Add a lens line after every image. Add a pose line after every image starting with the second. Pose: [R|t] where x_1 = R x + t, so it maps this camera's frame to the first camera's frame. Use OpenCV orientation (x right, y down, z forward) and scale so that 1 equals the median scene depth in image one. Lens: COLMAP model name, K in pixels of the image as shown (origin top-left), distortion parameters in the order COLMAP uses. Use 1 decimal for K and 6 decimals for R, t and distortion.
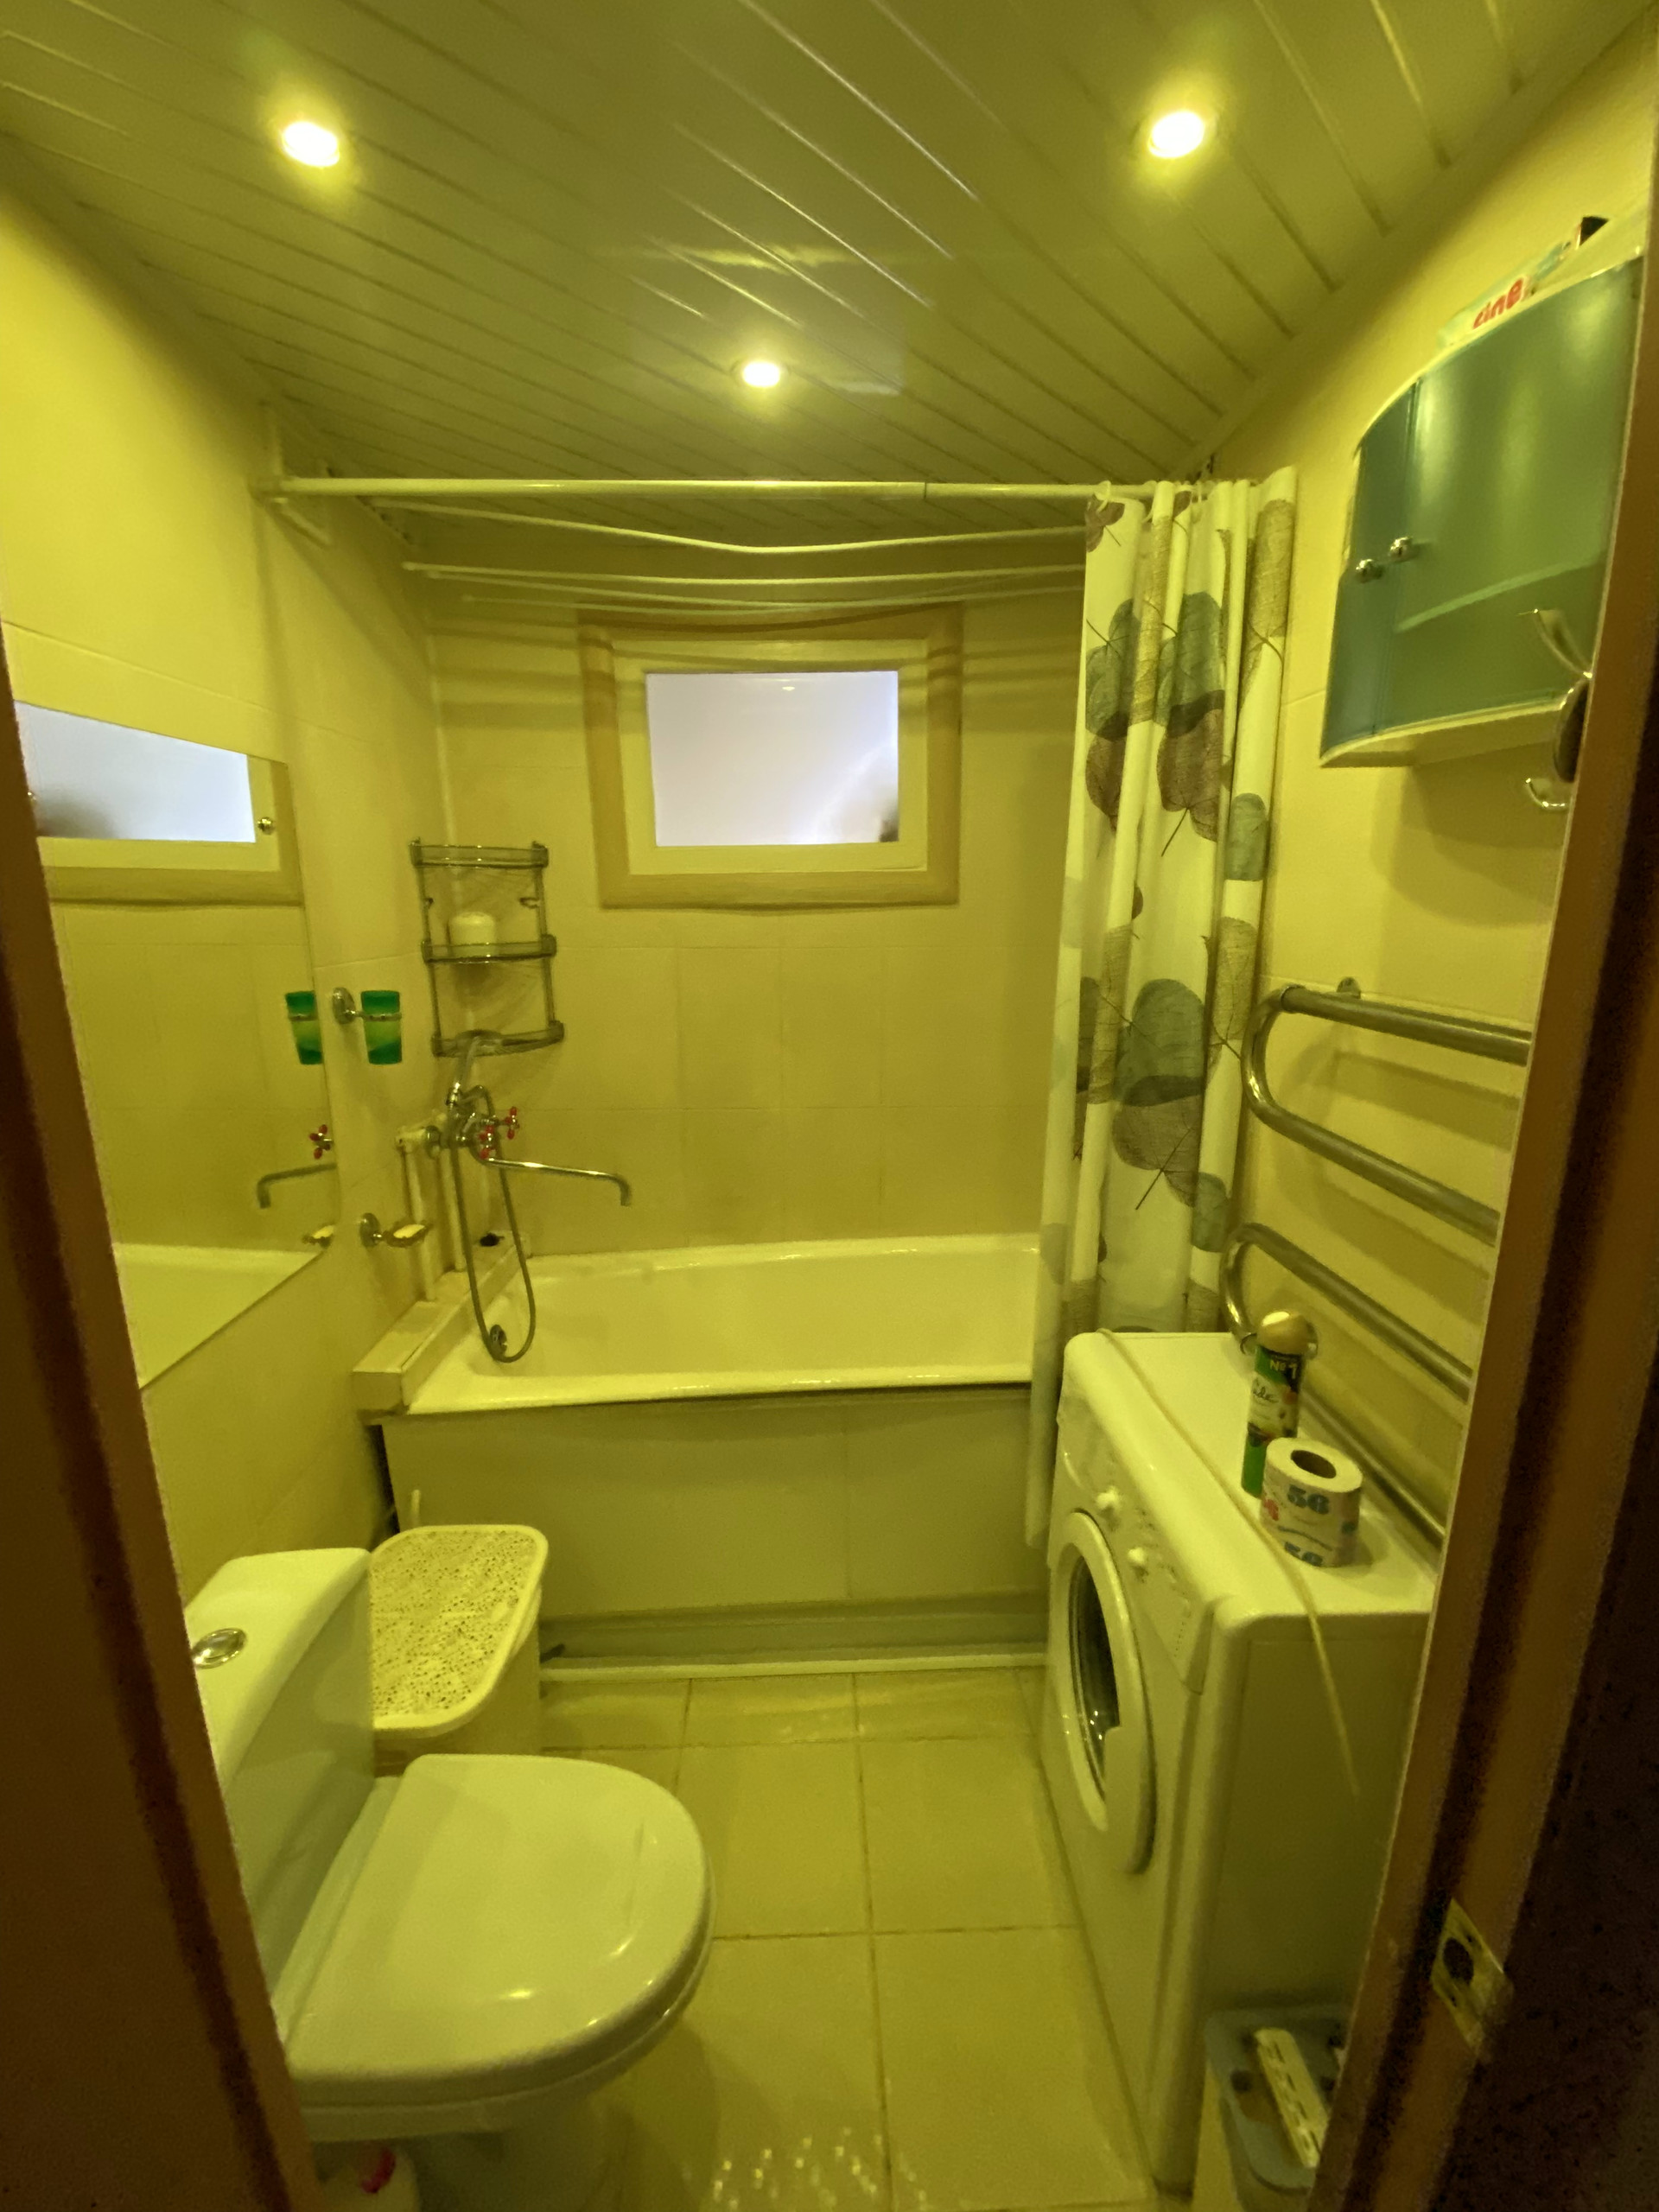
lens RADIAL K [[914.9, 0, 829.5], [0, 914.9, 1106.0], [0, 0, 1]] dist [0.037371, -0.025229]
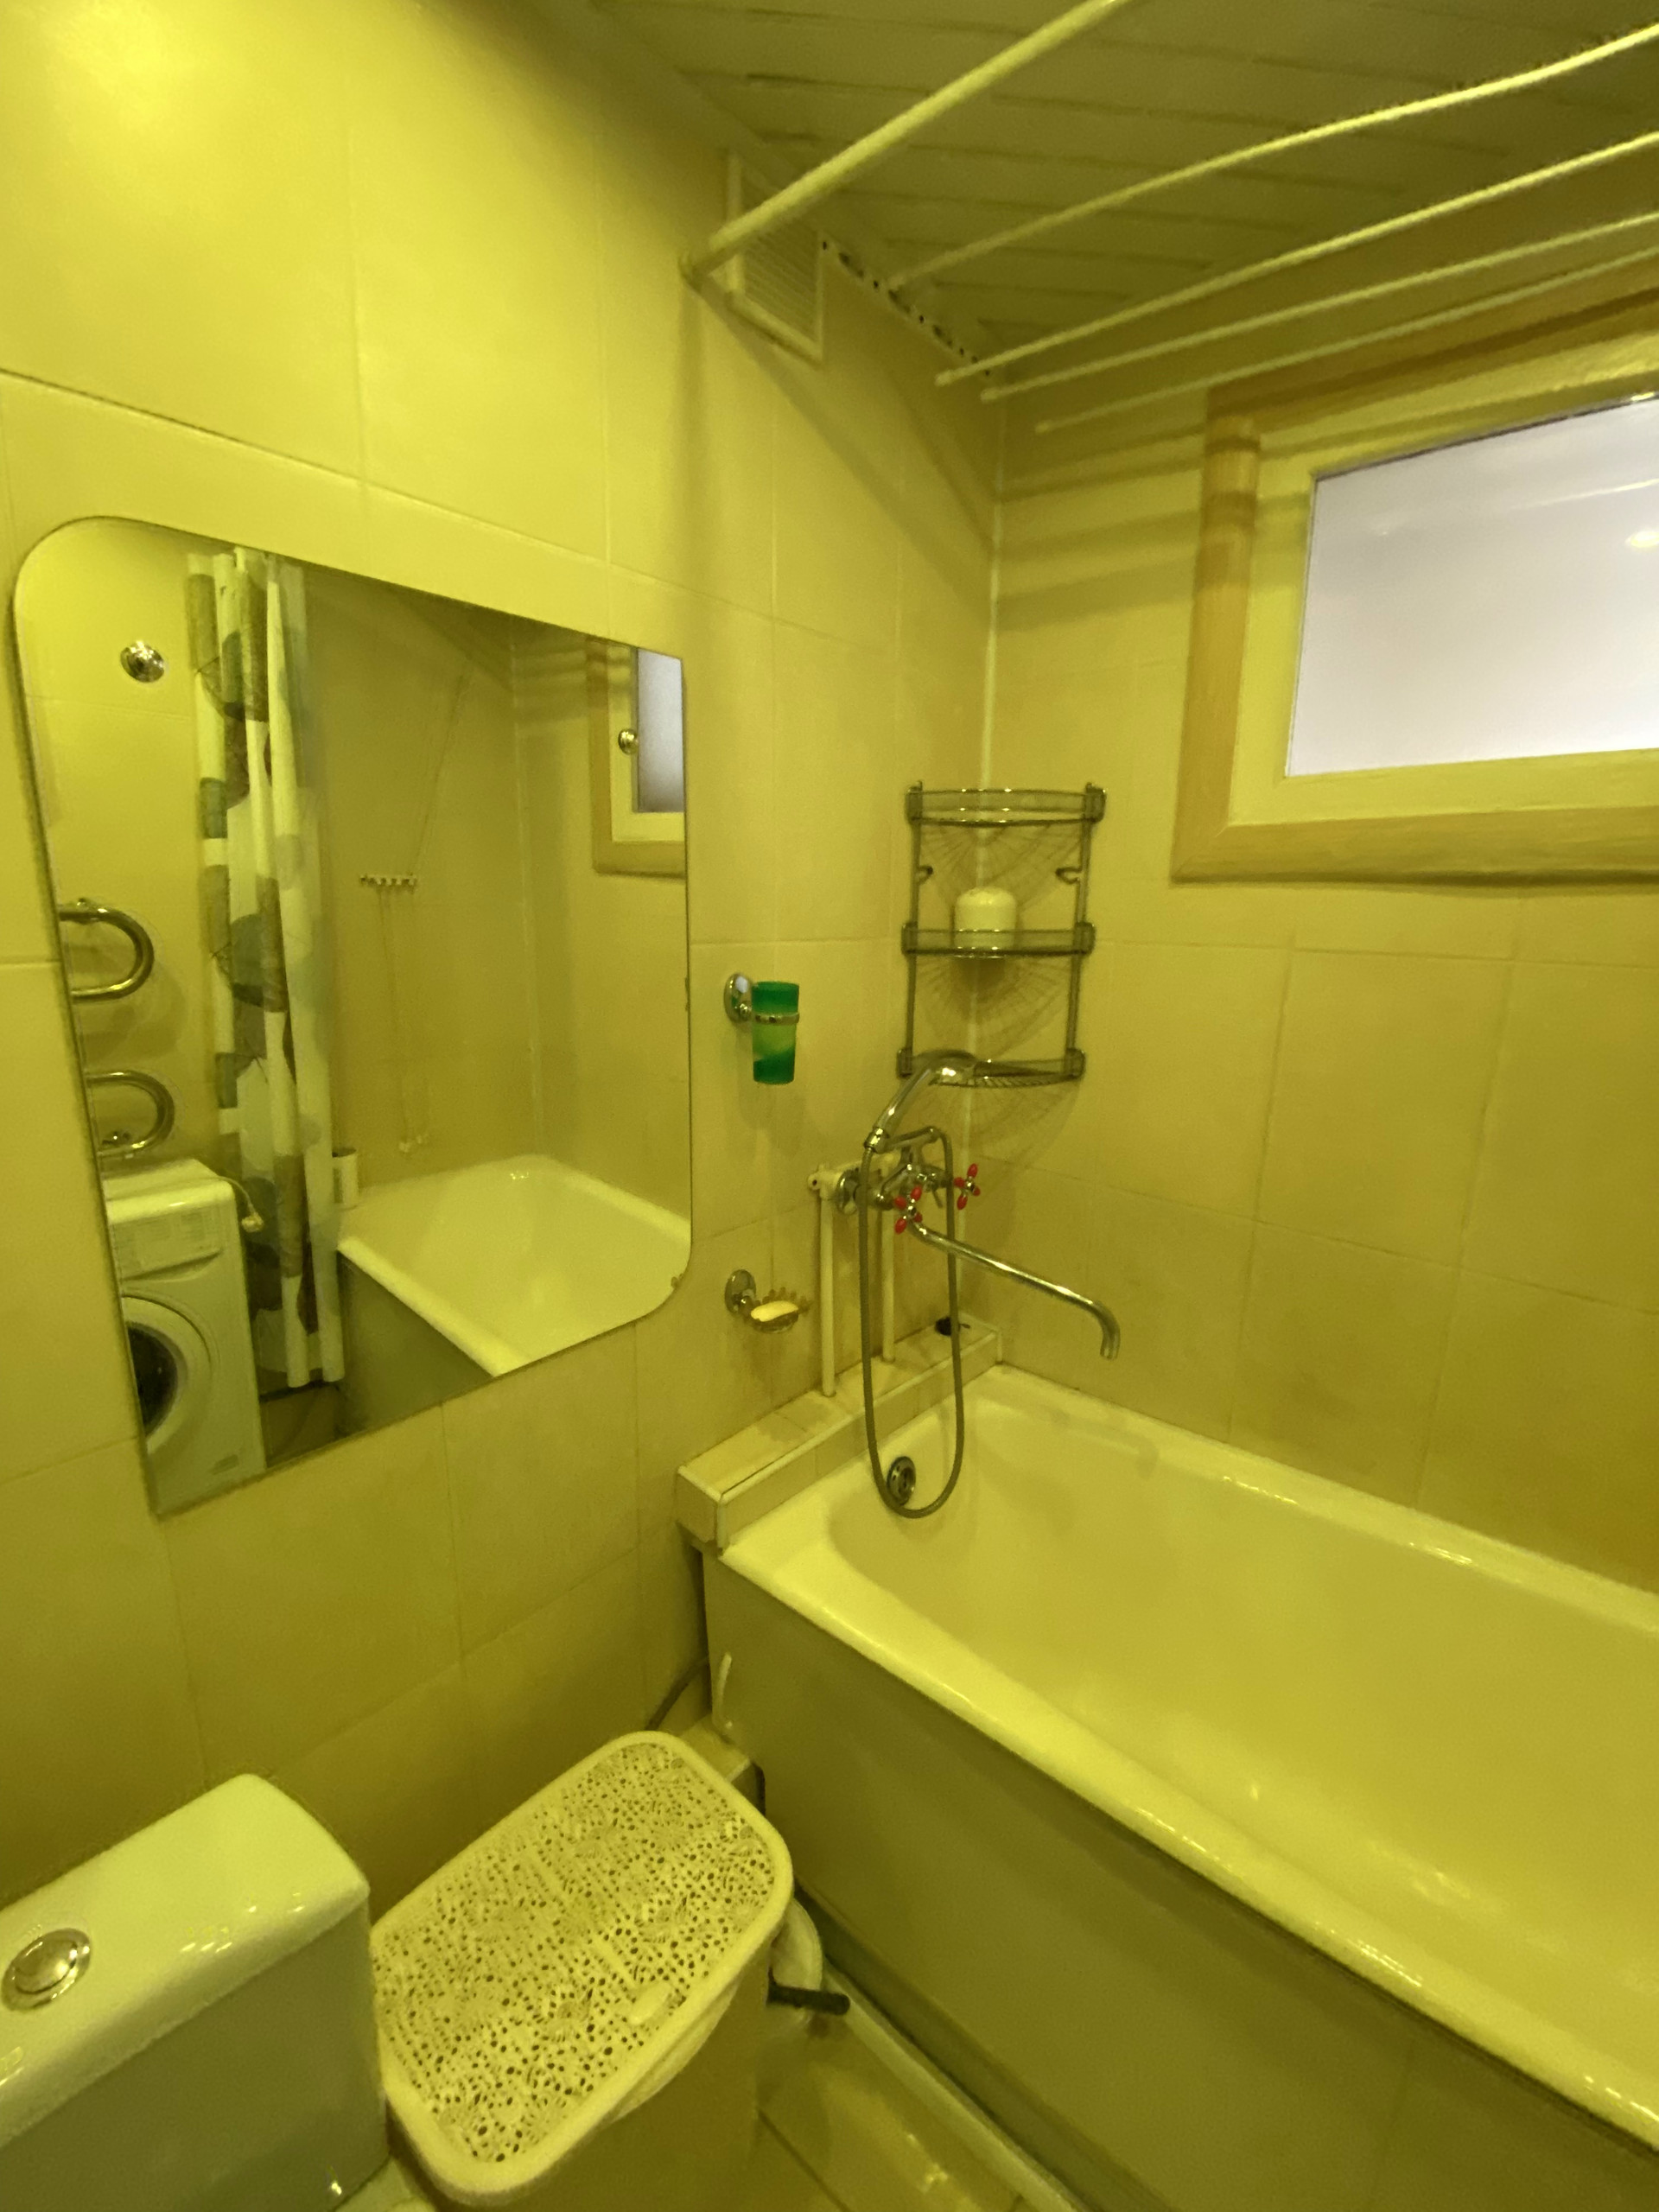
lens RADIAL K [[914.9, 0, 829.5], [0, 914.9, 1106.0], [0, 0, 1]] dist [0.037371, -0.025229]
pose [[0.735091, 0.162259, -0.658265, 0.024063], [-0.170290, 0.984000, 0.052387, -0.059940], [0.656233, 0.073587, 0.750961, 0.398645]]
